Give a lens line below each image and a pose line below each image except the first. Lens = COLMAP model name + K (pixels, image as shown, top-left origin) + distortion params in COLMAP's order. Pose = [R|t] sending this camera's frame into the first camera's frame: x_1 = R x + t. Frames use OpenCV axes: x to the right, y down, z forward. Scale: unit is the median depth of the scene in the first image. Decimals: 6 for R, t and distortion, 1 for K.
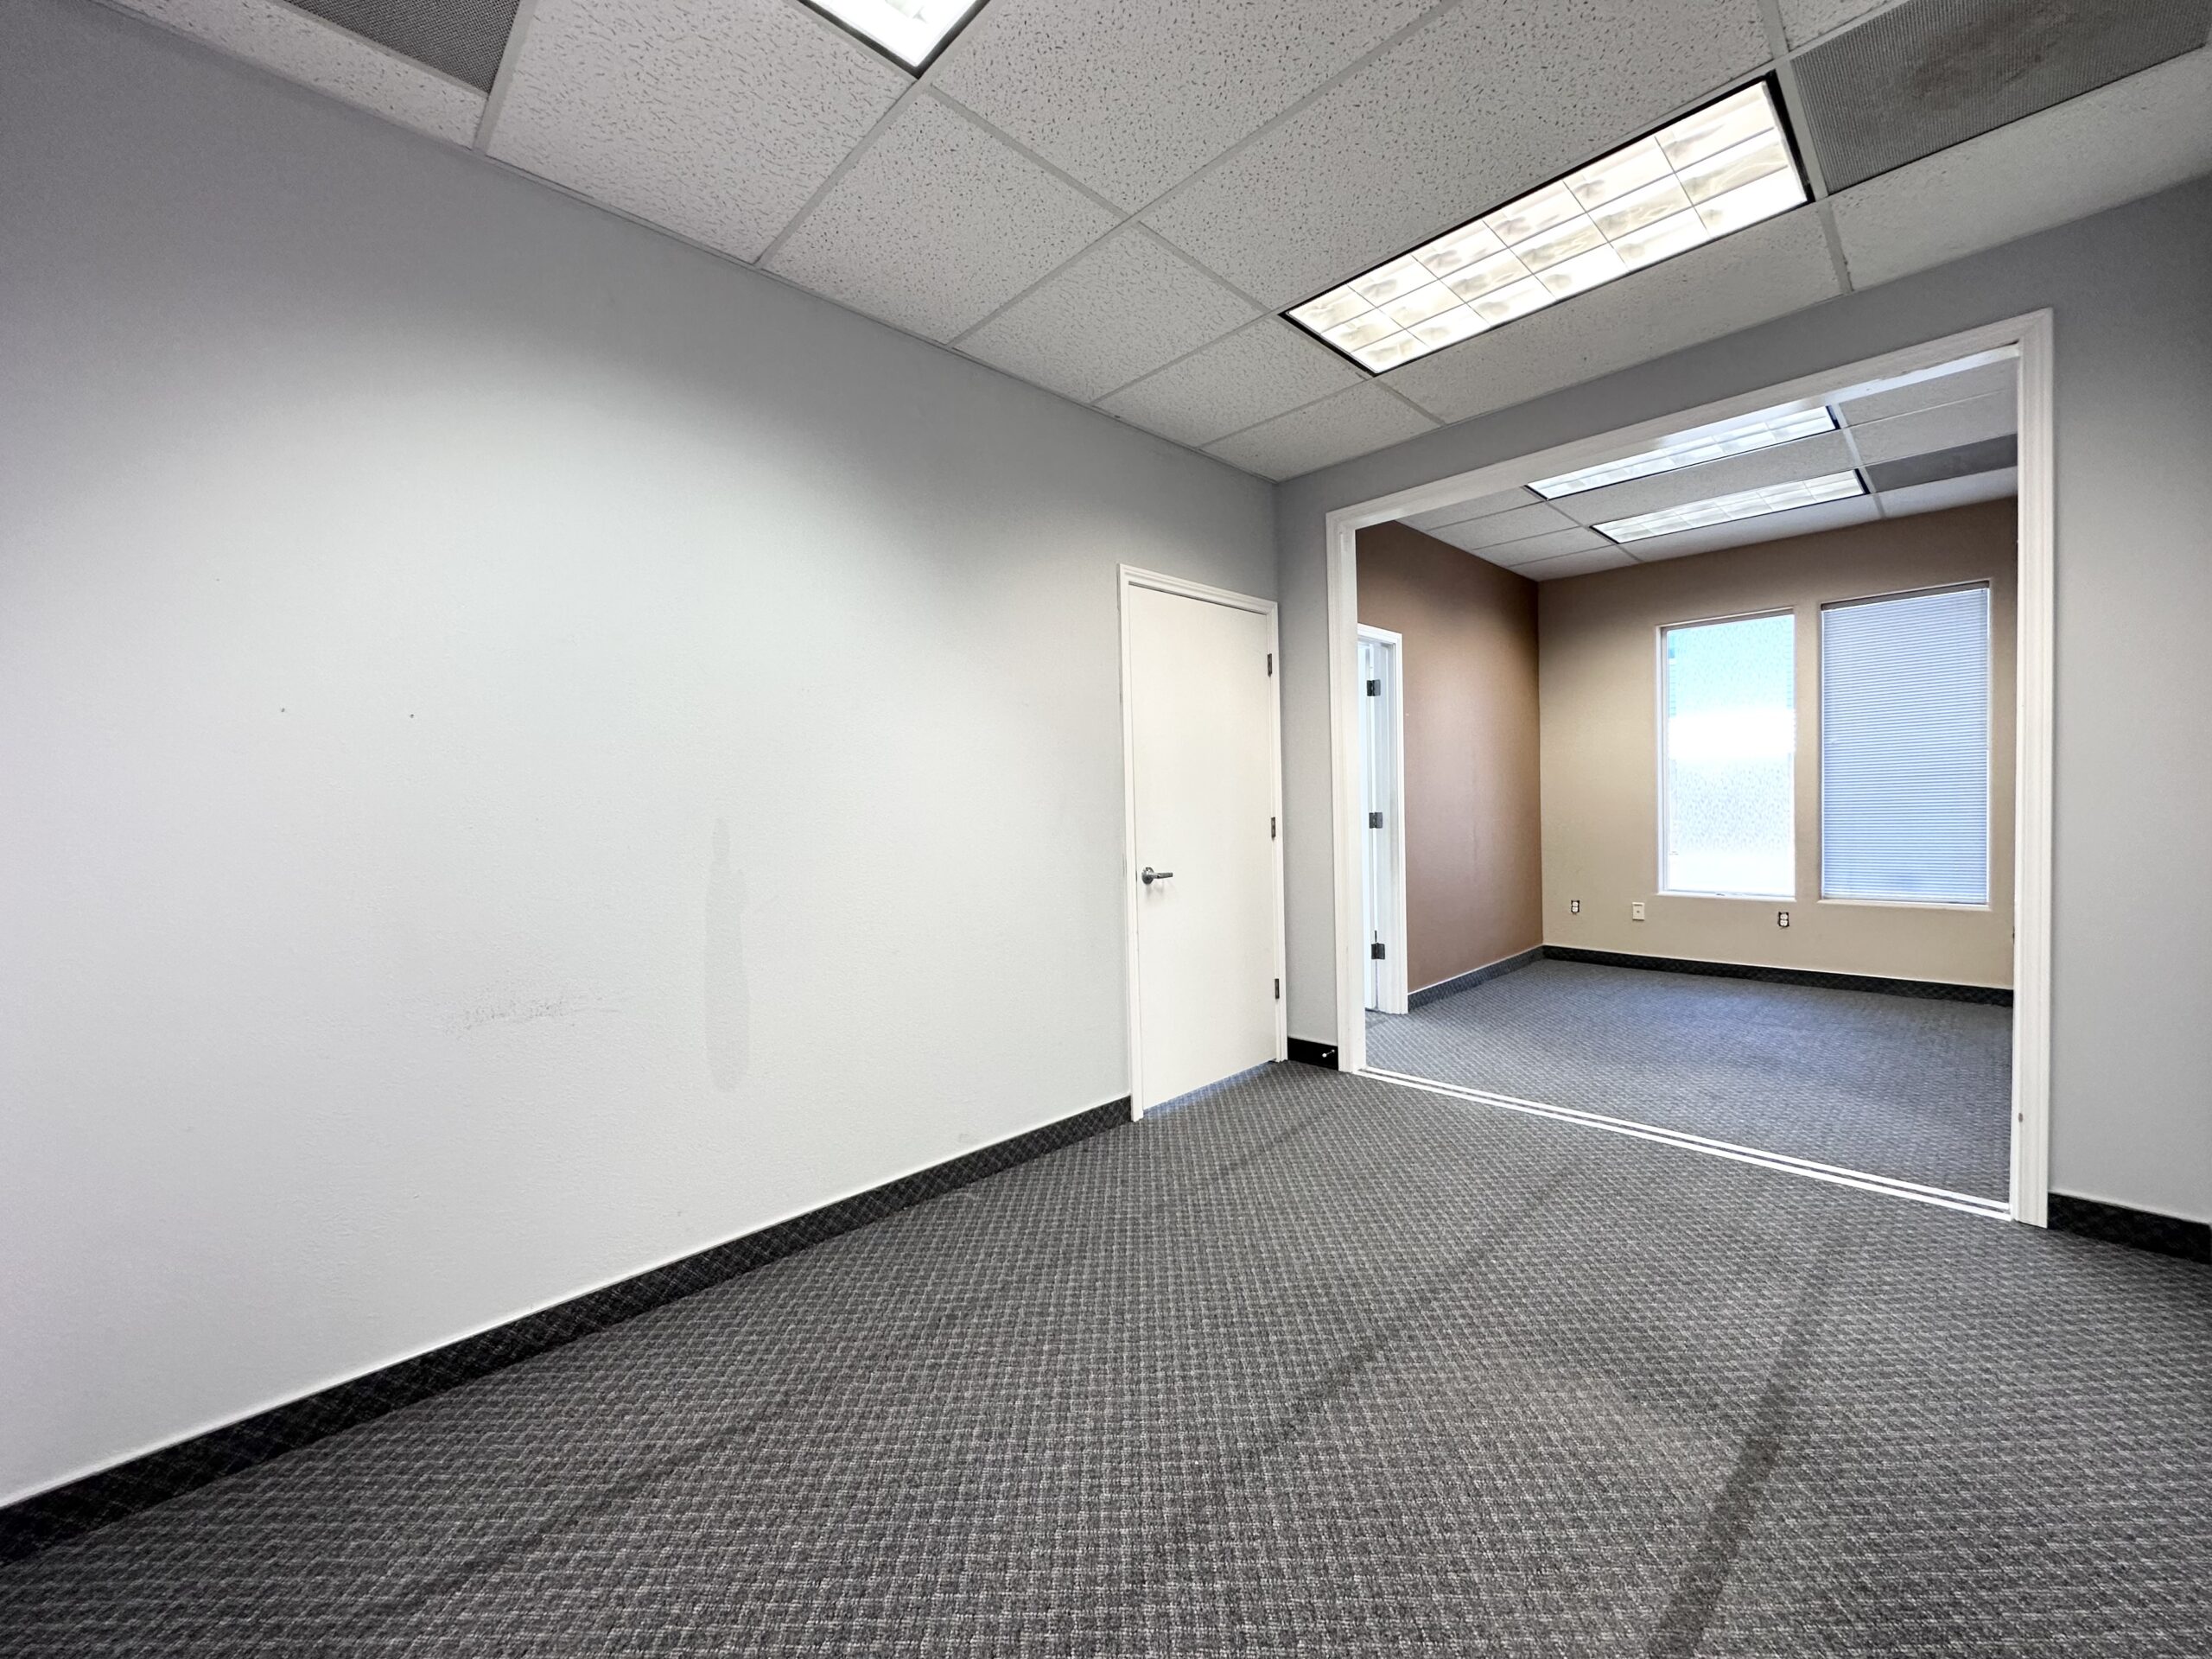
lens RADIAL K [[881.8, 0, 1105.5], [0, 881.8, 829.6], [0, 0, 1]] dist [-0.005414, 0.001343]
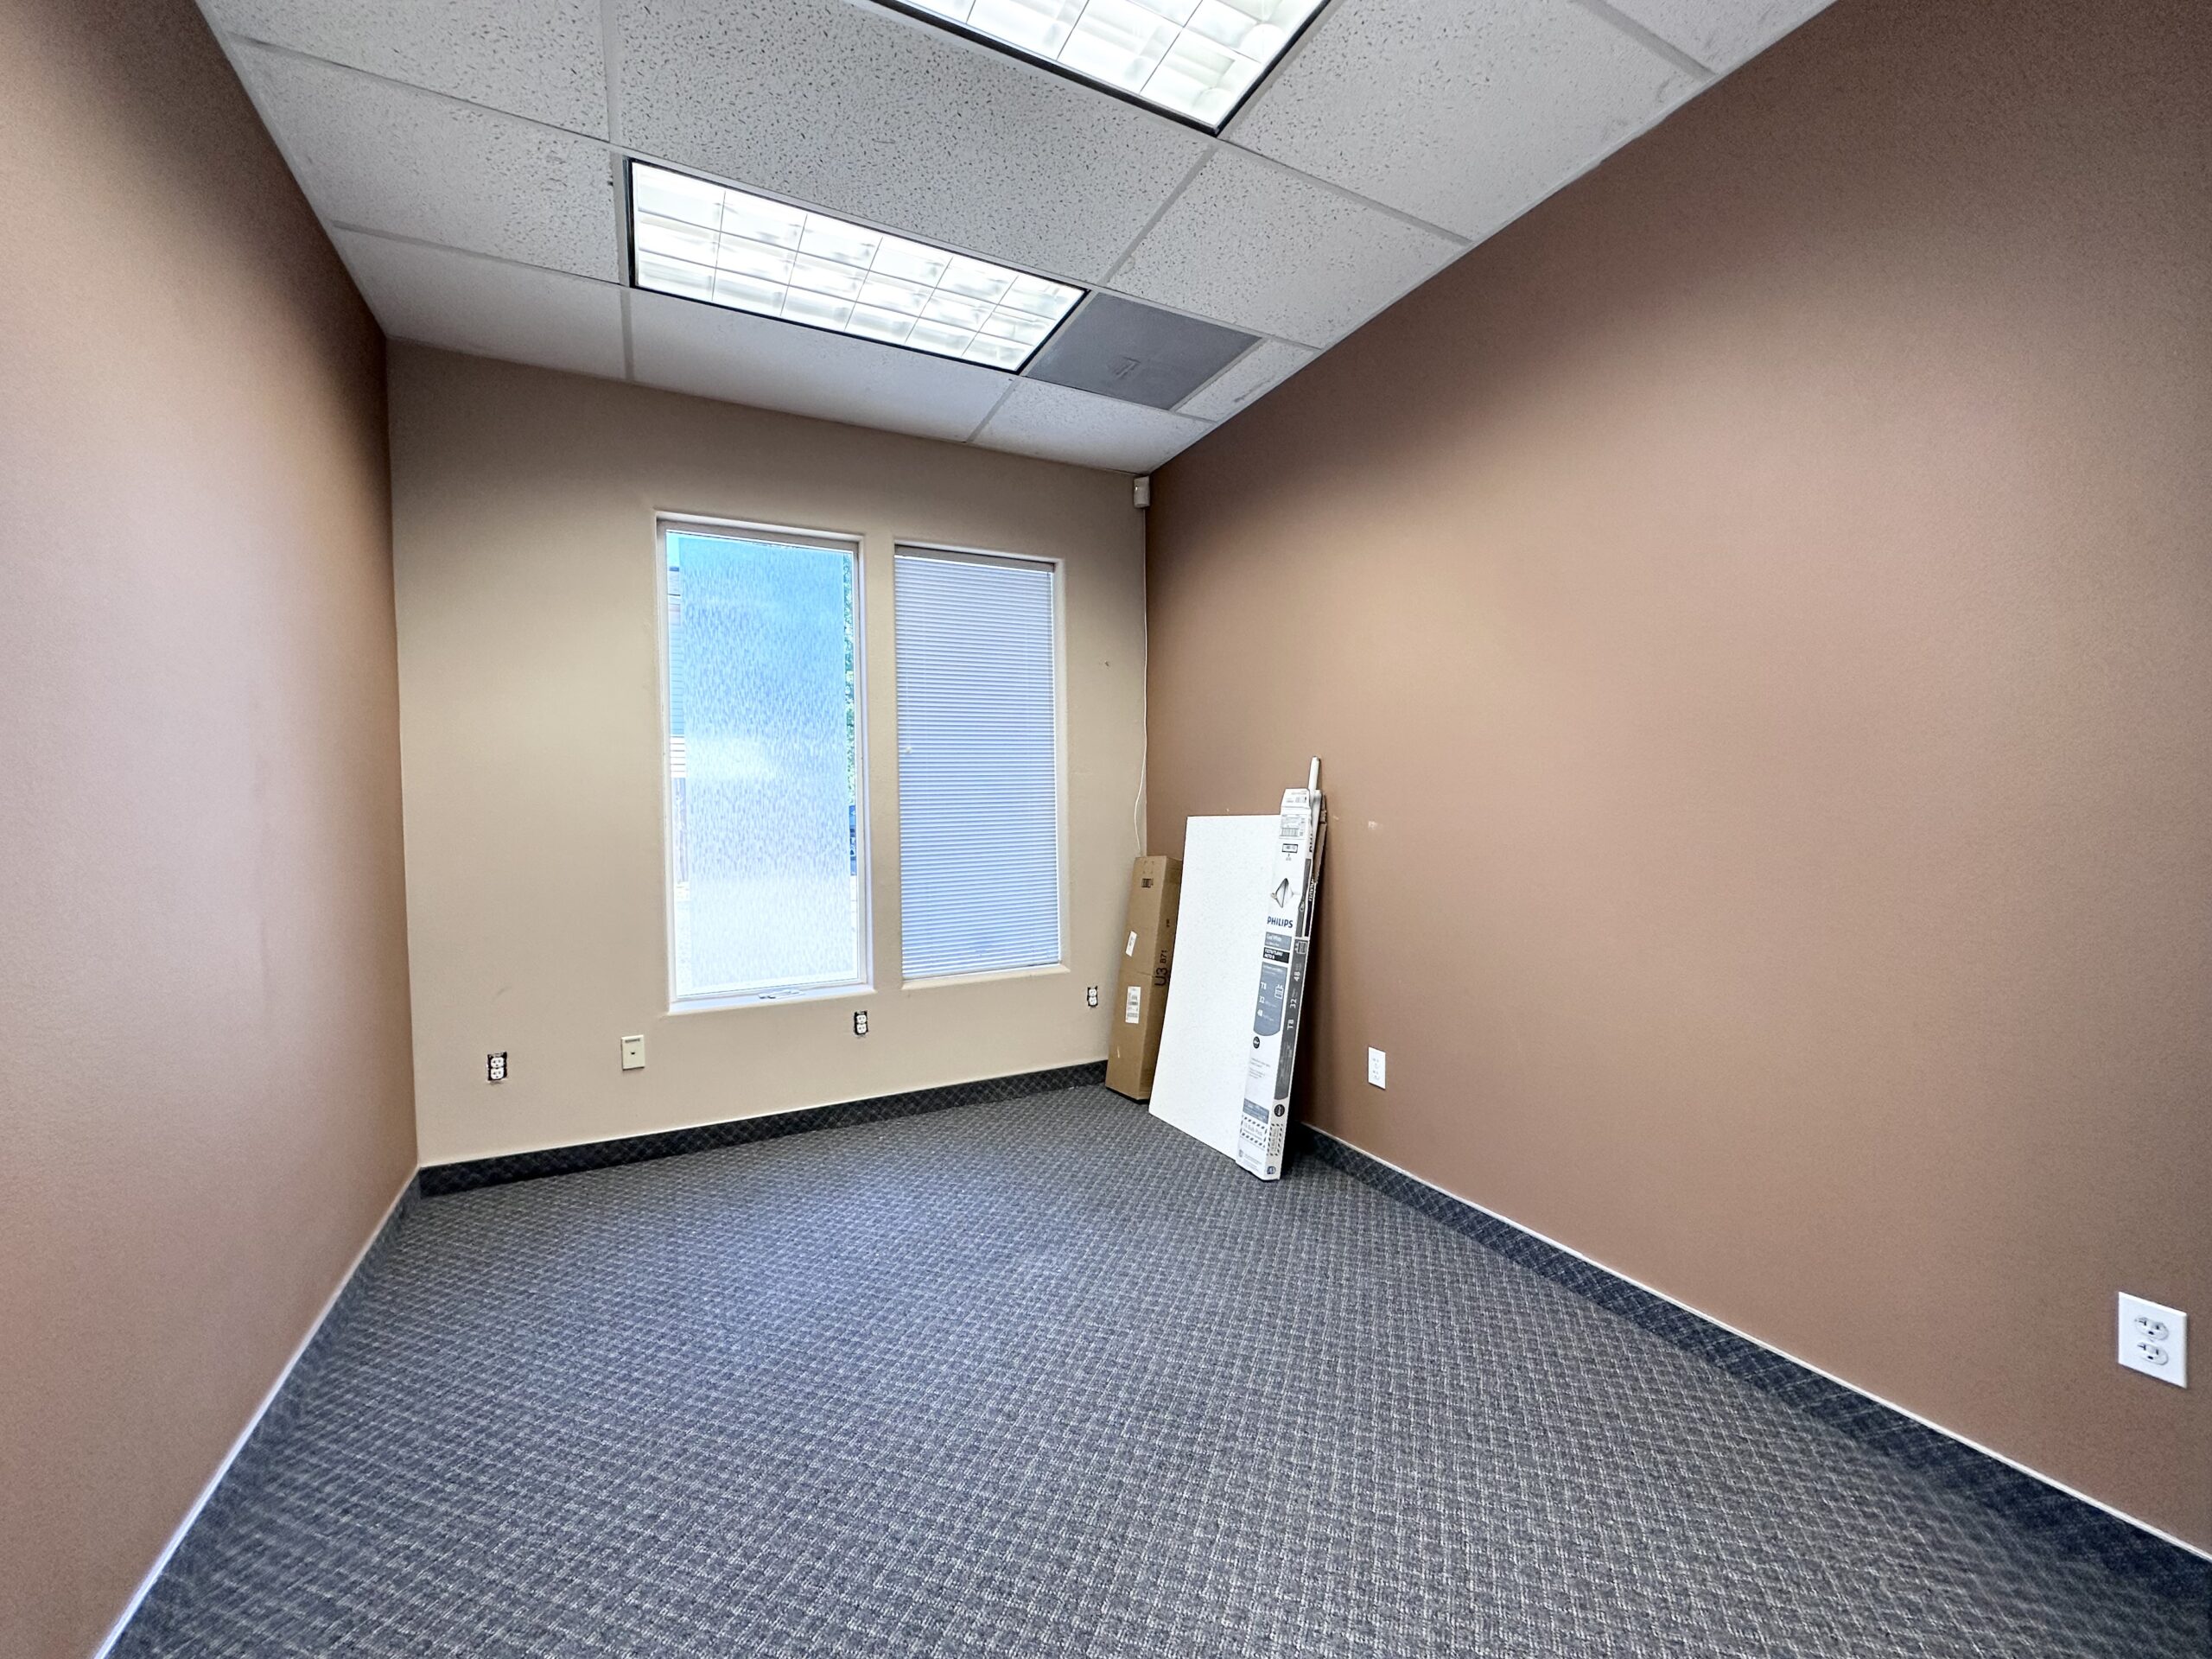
lens RADIAL K [[881.8, 0, 1106.5], [0, 881.8, 831.6], [0, 0, 1]] dist [-0.005414, 0.001343]
pose [[0.300542, -0.007277, 0.953741, 0.474621], [0.036493, 0.999326, -0.003875, -0.061658], [-0.953070, 0.035969, 0.300605, 1.398472]]
